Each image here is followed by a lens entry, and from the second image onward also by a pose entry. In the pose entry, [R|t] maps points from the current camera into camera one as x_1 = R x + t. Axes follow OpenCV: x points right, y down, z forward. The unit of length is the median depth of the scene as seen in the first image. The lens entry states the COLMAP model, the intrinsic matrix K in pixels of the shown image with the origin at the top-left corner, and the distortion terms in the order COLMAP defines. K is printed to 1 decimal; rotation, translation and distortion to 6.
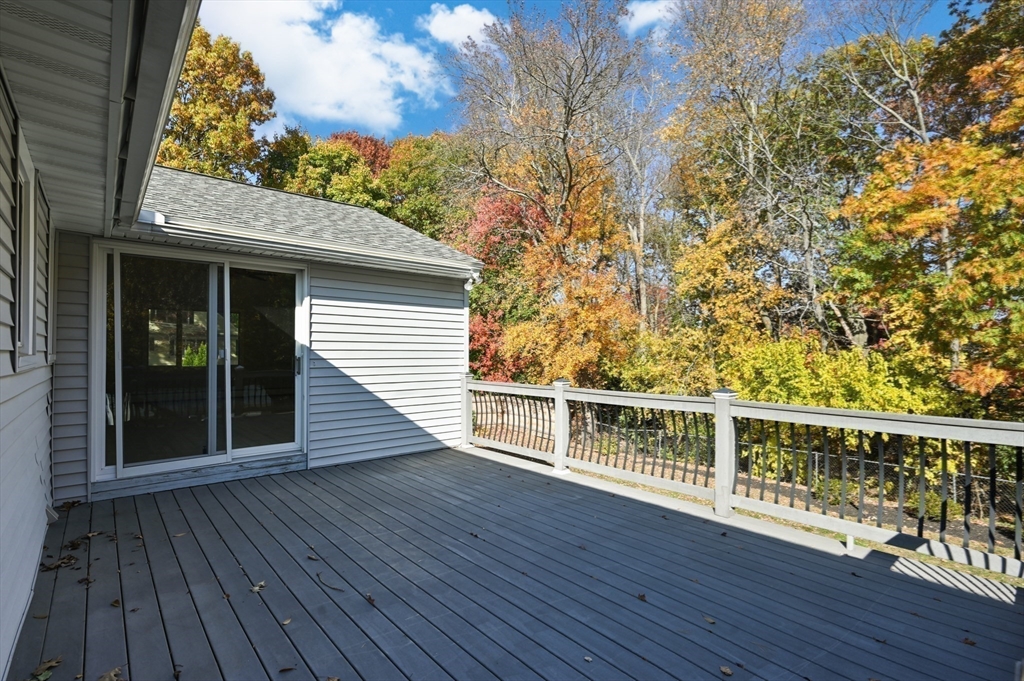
lens RADIAL K [[469.8, 0, 512.5], [0, 469.8, 347.8], [0, 0, 1]] dist [0.001200, -0.000902]
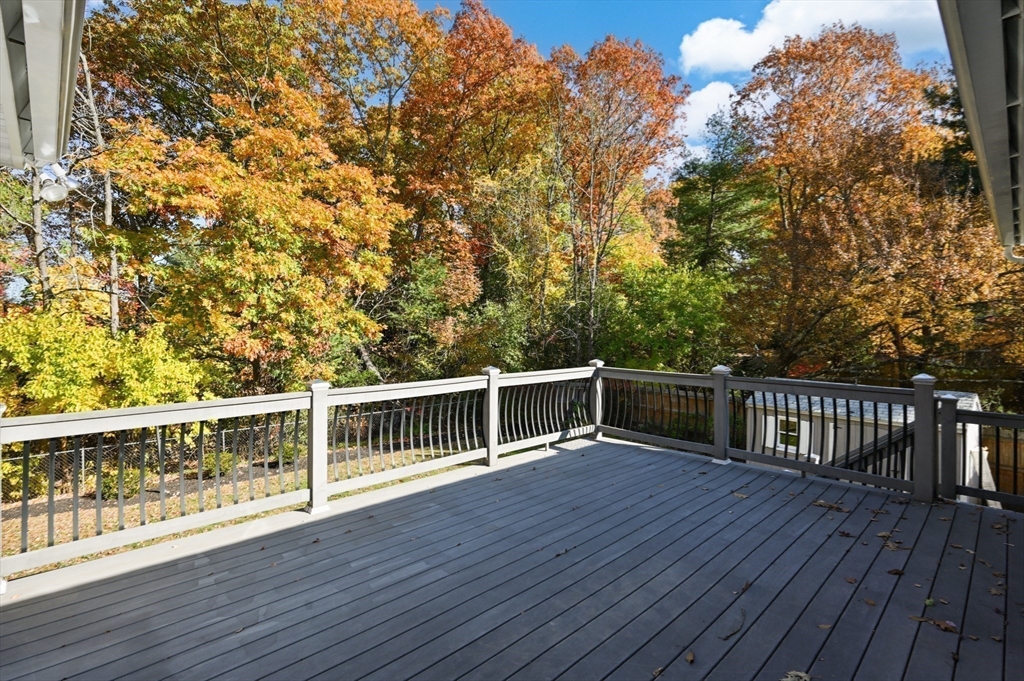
lens RADIAL K [[469.8, 0, 512.5], [0, 469.8, 331.8], [0, 0, 1]] dist [0.001200, -0.000902]
pose [[-0.029589, -0.012142, 0.999488, -0.840019], [-0.012050, 0.999858, 0.011789, -0.025076], [-0.999489, -0.011695, -0.029732, 0.984151]]
